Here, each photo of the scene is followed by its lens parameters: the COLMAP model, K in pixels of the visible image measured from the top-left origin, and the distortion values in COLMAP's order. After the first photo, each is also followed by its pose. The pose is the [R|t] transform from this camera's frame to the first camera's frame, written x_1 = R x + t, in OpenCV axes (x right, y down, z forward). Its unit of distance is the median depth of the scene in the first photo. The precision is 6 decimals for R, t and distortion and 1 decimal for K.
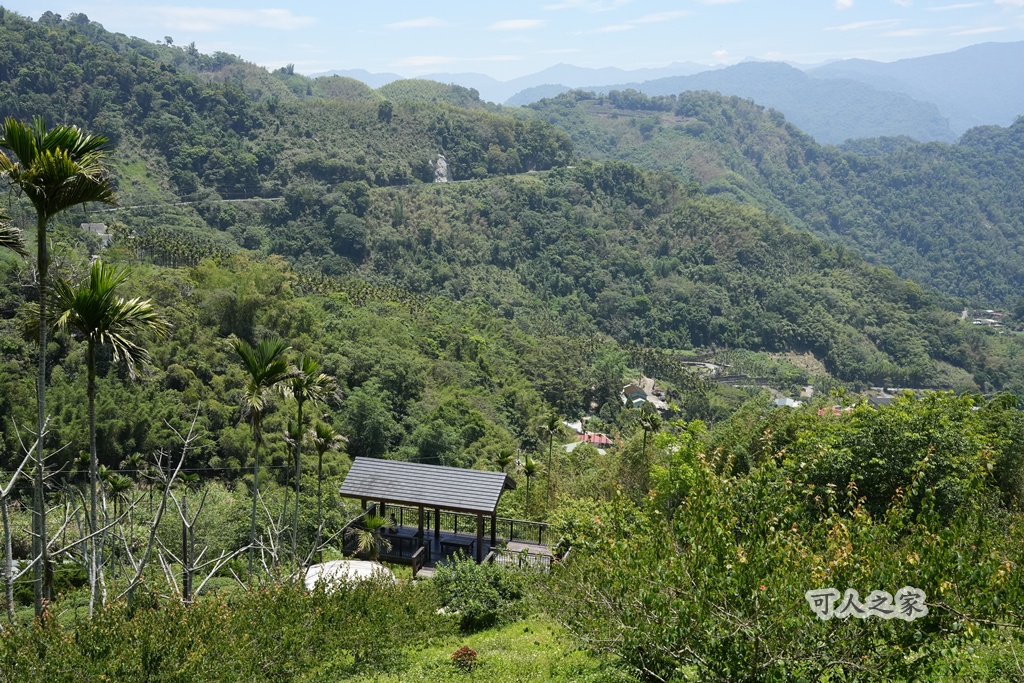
lens RADIAL K [[1032.3, 0, 514.3], [0, 1032.3, 340.5], [0, 0, 1]] dist [0.017291, 0.000000]
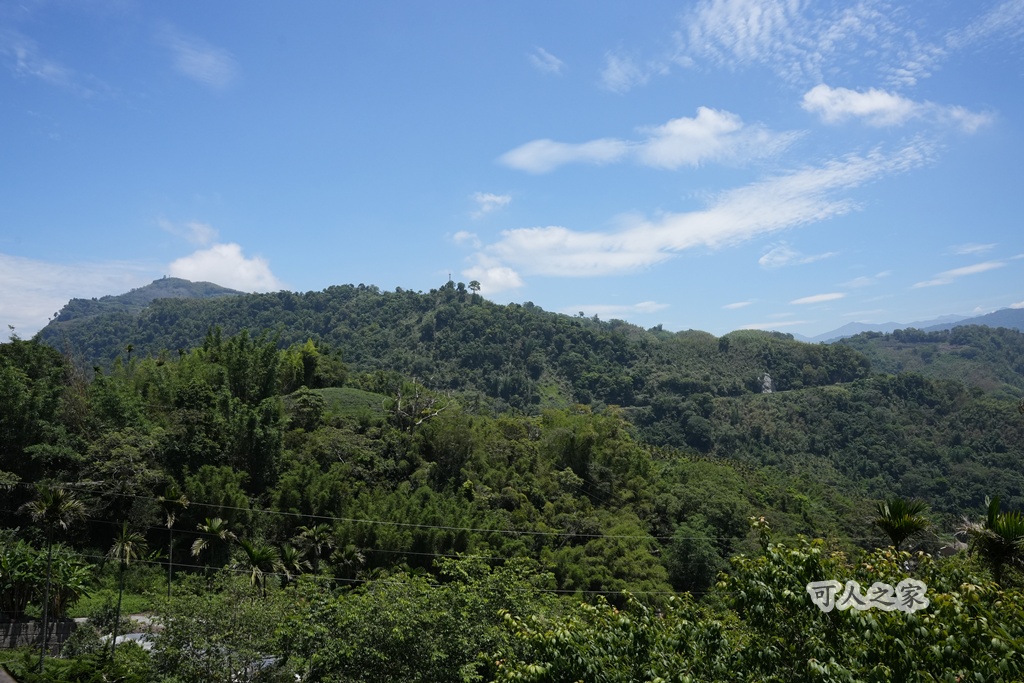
lens RADIAL K [[703.4, 0, 508.8], [0, 703.4, 350.6], [0, 0, 1]] dist [-0.175740, 0.131033]
pose [[0.908424, -0.058719, -0.413906, -0.003431], [-0.041605, 0.972472, -0.229274, 0.010944], [0.415975, 0.225499, 0.880974, 0.067760]]
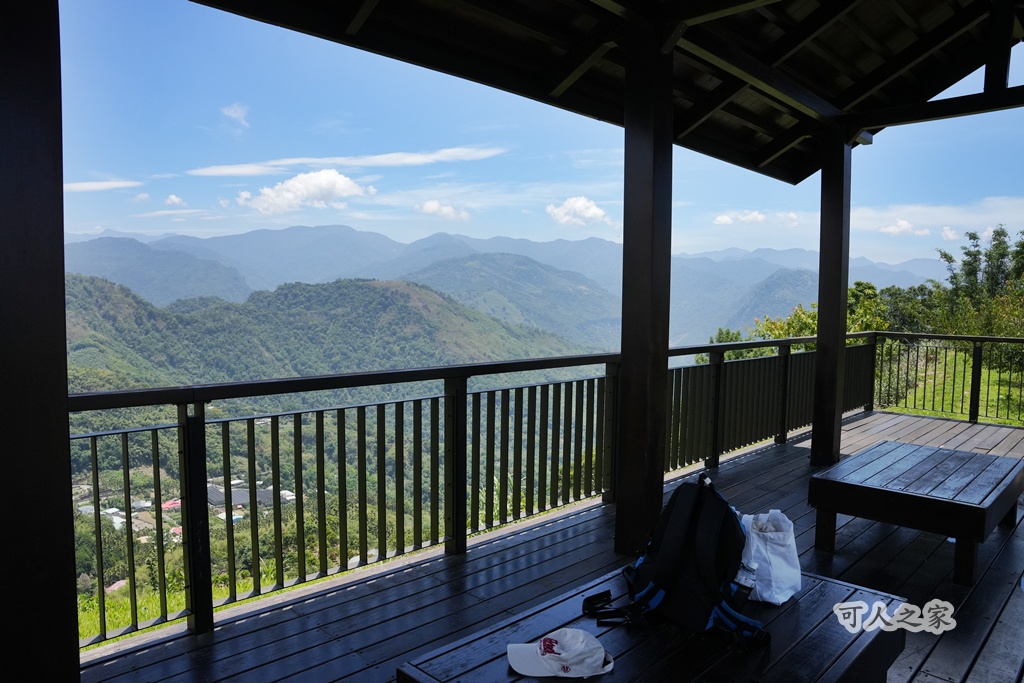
lens RADIAL K [[703.4, 0, 509.3], [0, 703.4, 343.6], [0, 0, 1]] dist [-0.175740, 0.131033]
pose [[0.730754, -0.061303, 0.679883, 0.002236], [0.133776, 0.989508, -0.054565, -0.039208], [-0.669405, 0.130825, 0.731288, -0.098059]]
